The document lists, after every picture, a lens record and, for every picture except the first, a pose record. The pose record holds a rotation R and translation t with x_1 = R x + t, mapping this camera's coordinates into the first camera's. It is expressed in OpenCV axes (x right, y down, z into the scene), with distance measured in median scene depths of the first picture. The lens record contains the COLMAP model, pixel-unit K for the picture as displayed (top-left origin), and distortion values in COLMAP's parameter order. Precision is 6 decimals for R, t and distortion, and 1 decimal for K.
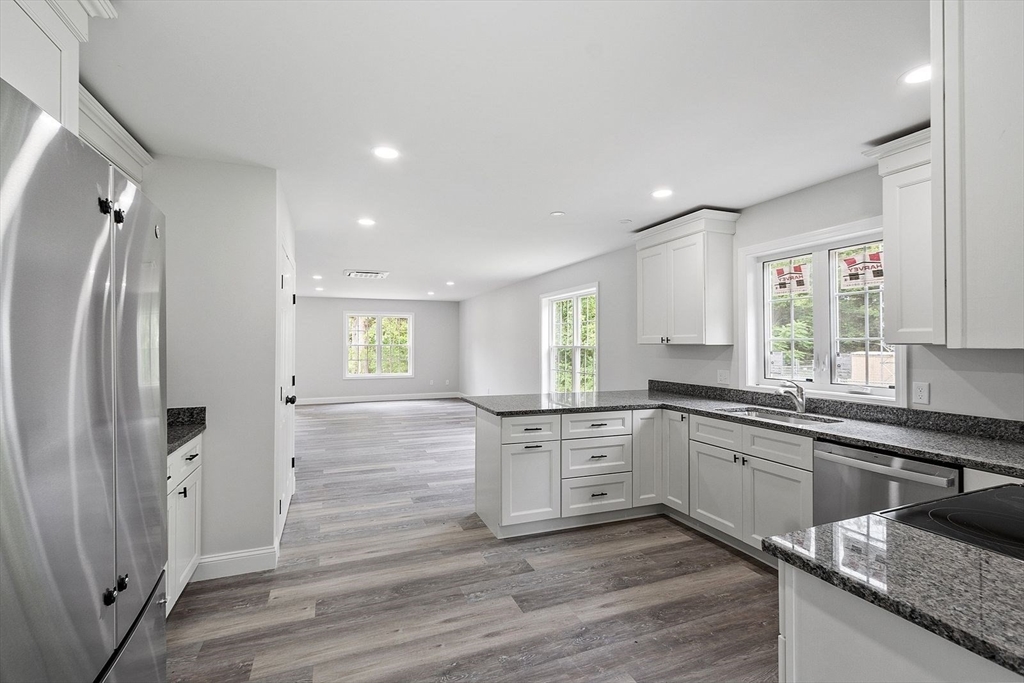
lens RADIAL K [[448.4, 0, 504.1], [0, 448.4, 341.2], [0, 0, 1]] dist [0.004482, -0.001700]
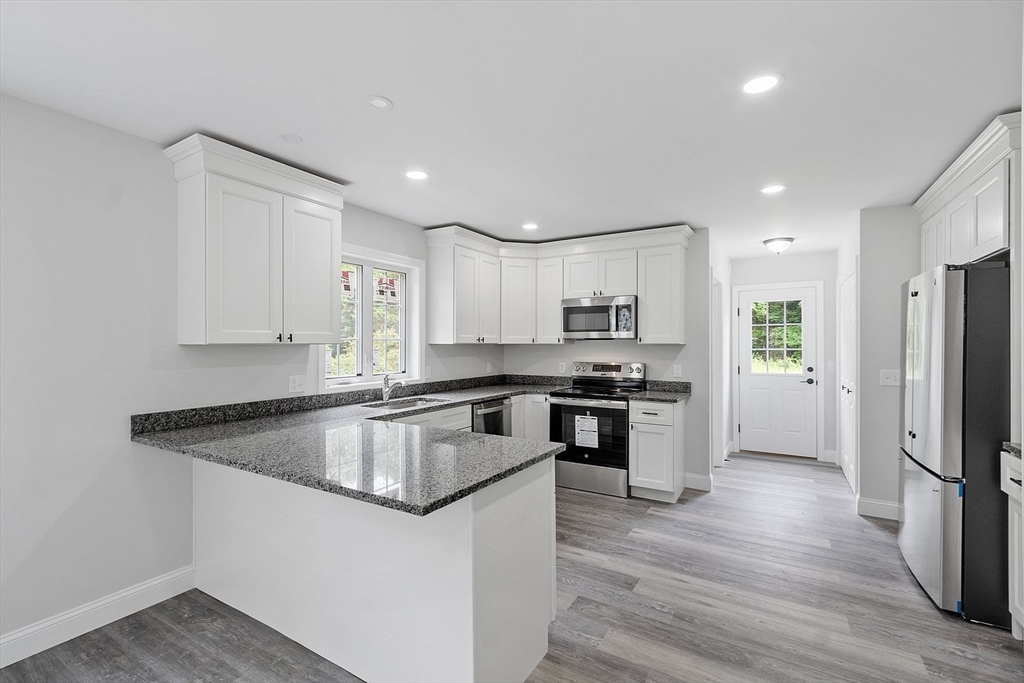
lens RADIAL K [[448.4, 0, 510.8], [0, 448.4, 344.1], [0, 0, 1]] dist [0.004482, -0.001700]
pose [[-0.604087, -0.002119, 0.796915, -0.557132], [-0.001860, 0.999997, 0.001248, 0.006349], [-0.796916, -0.000728, -0.604090, 1.629690]]
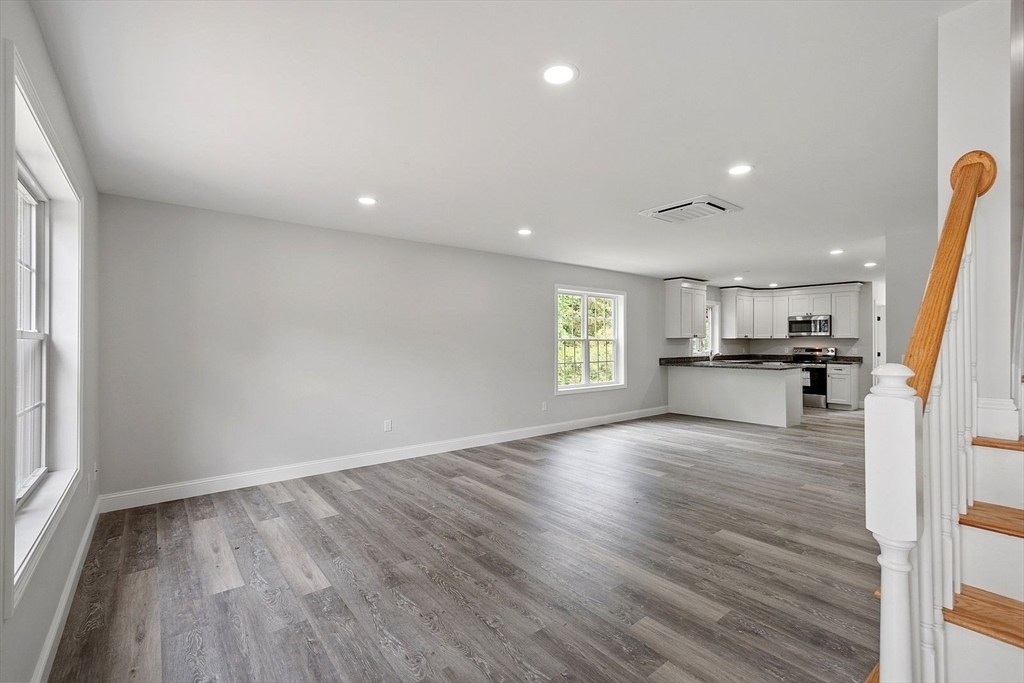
lens RADIAL K [[448.4, 0, 506.5], [0, 448.4, 340.3], [0, 0, 1]] dist [0.004482, -0.001700]
pose [[-0.296824, 0.006797, 0.954908, -1.967712], [-0.004025, 0.999957, -0.008369, 0.057501], [-0.954924, -0.006328, -0.296784, 3.520954]]
